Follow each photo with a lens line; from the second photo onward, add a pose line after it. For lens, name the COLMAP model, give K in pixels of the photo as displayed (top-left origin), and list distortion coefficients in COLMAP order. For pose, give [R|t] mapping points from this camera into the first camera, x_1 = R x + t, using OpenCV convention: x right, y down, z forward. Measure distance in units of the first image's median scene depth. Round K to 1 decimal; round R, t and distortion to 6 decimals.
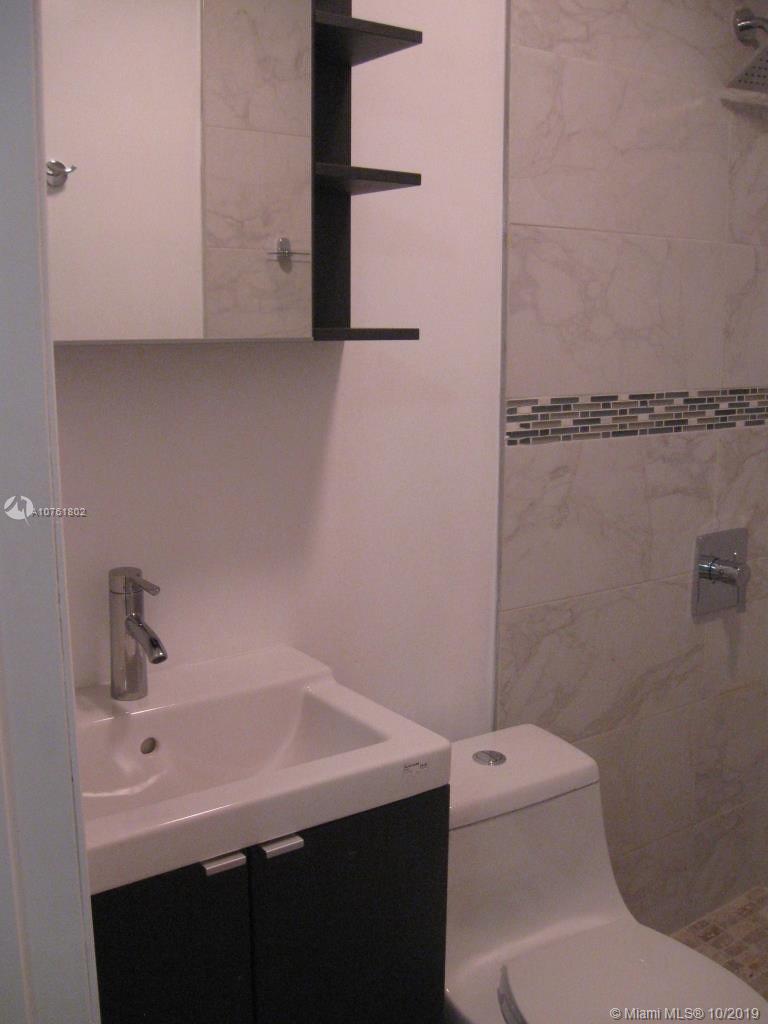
lens RADIAL K [[1056.0, 0, 397.9], [0, 1056.0, 517.6], [0, 0, 1]] dist [-0.141302, 0.078771]
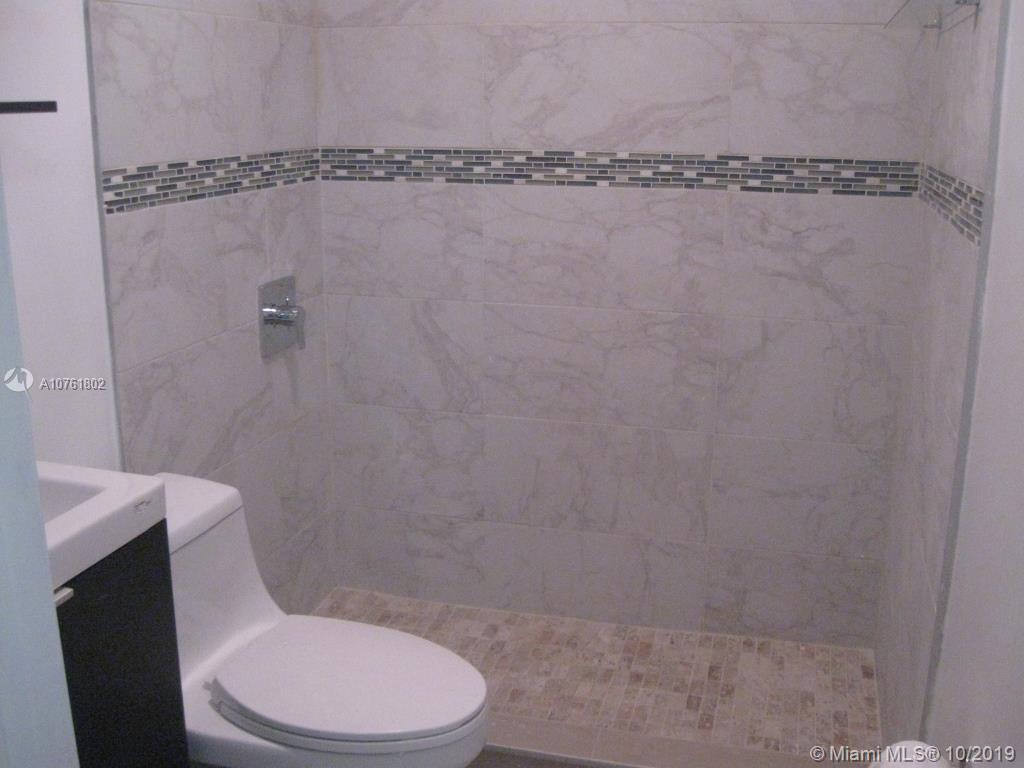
lens RADIAL K [[1056.0, 0, 517.2], [0, 1056.0, 380.9], [0, 0, 1]] dist [-0.141302, 0.078771]
pose [[0.779012, -0.157491, 0.606908, -0.213670], [0.106922, 0.987131, 0.118915, 0.015896], [-0.617826, -0.027744, 0.785826, -0.057700]]
